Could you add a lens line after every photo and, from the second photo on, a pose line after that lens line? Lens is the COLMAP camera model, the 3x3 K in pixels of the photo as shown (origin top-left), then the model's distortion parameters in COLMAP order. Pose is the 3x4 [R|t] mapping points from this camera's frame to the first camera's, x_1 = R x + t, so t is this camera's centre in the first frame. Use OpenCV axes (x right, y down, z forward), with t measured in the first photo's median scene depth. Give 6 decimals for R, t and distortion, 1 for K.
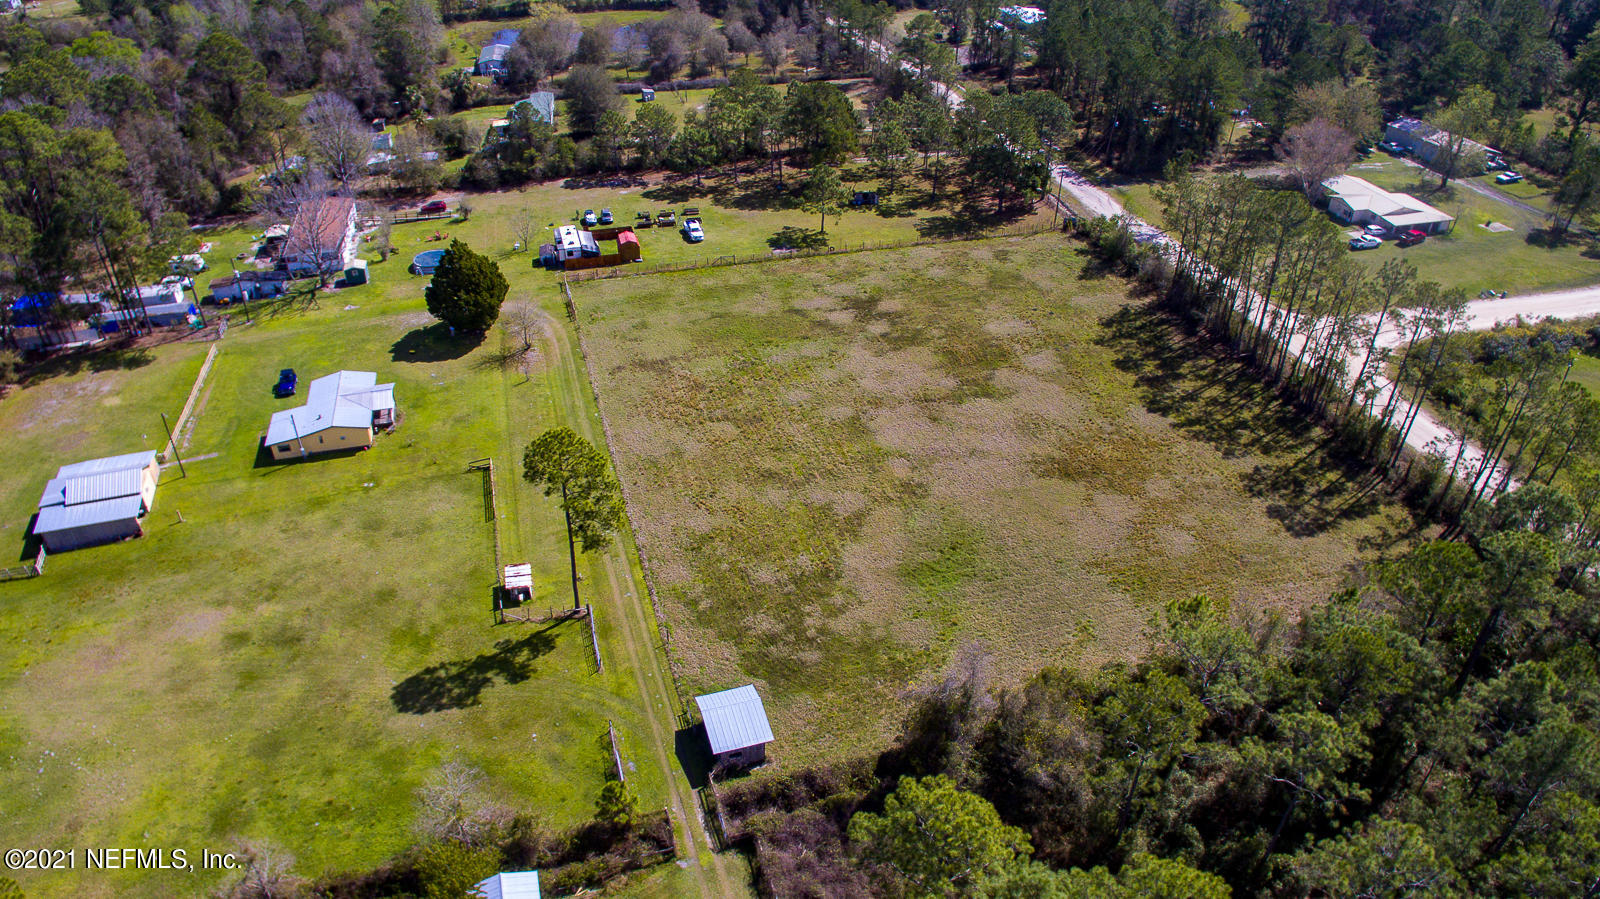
lens RADIAL K [[1078.5, 0, 801.1], [0, 1078.5, 459.6], [0, 0, 1]] dist [-0.126786, 0.094470]
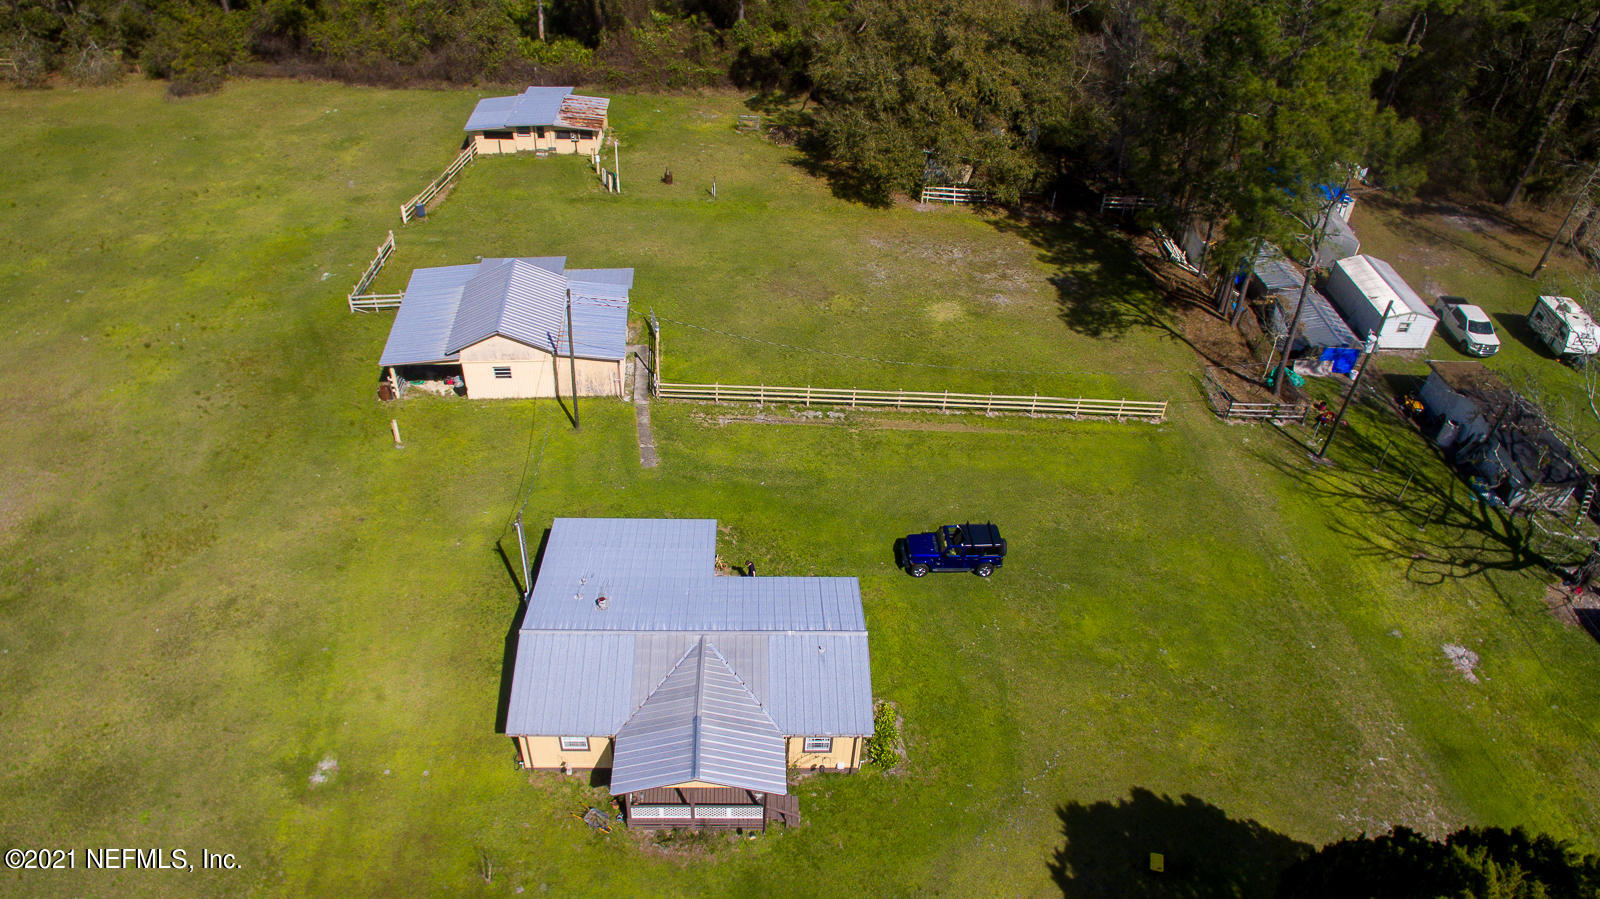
lens RADIAL K [[1078.5, 0, 801.1], [0, 1078.5, 459.6], [0, 0, 1]] dist [-0.126786, 0.094470]
pose [[-0.229725, 0.602586, -0.764275, -0.206164], [-0.589186, 0.538929, 0.602010, -0.261457], [0.774653, 0.588597, 0.231230, 0.809341]]
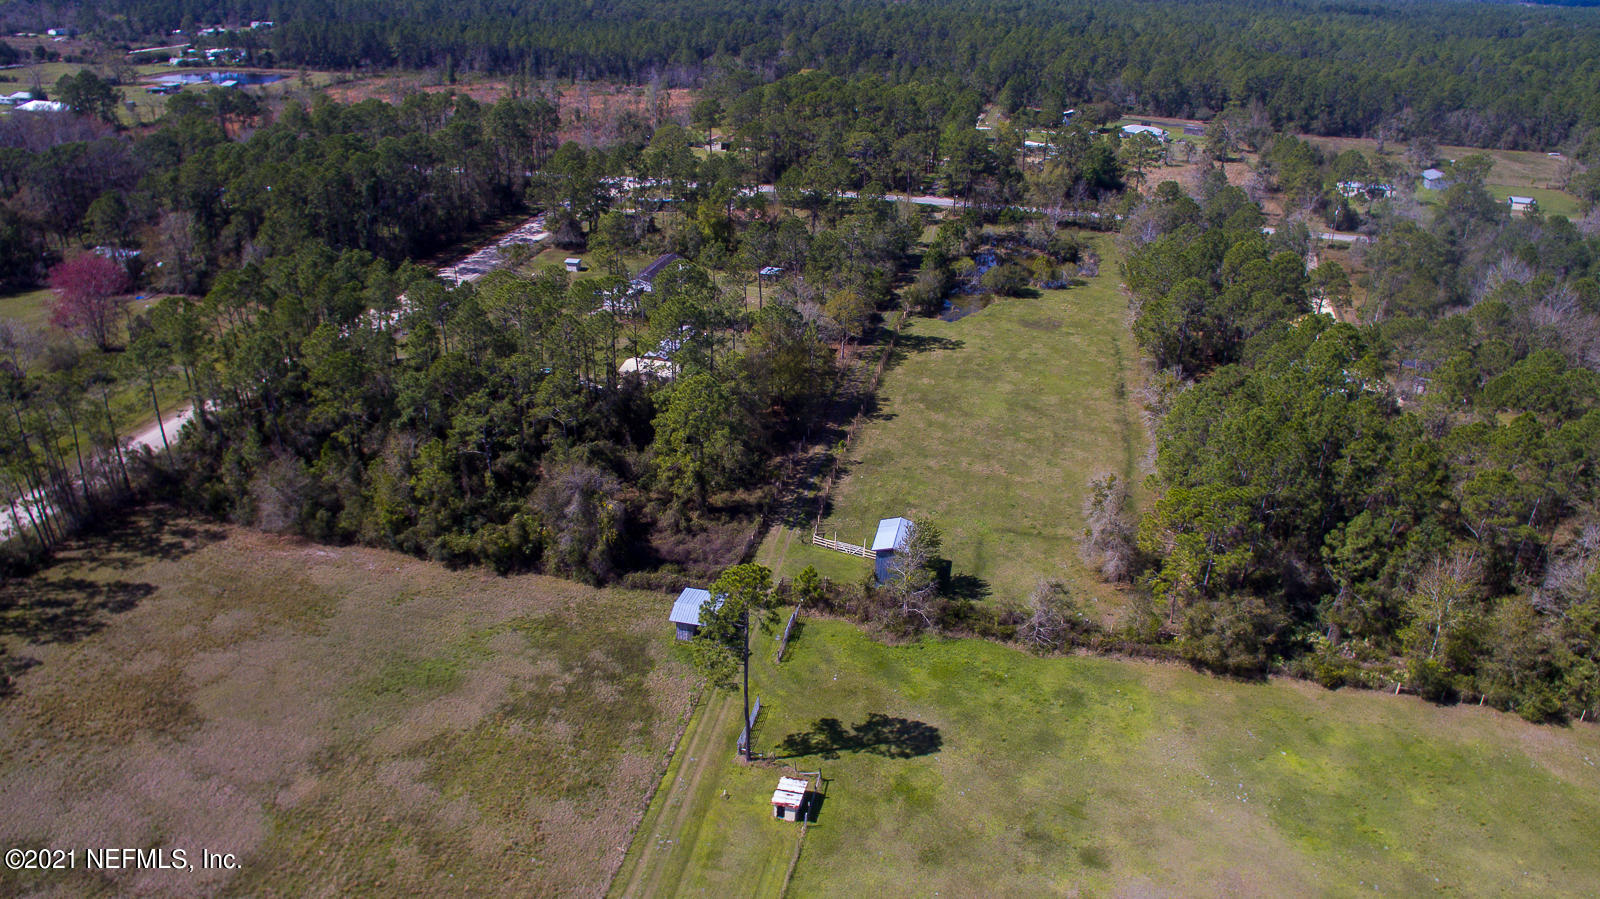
lens RADIAL K [[1078.5, 0, 801.1], [0, 1078.5, 459.6], [0, 0, 1]] dist [-0.126786, 0.094470]
pose [[-0.873927, -0.245913, 0.419259, -0.418742], [0.245480, 0.521176, 0.817383, -0.556633], [-0.419513, 0.817253, -0.395103, 0.805641]]
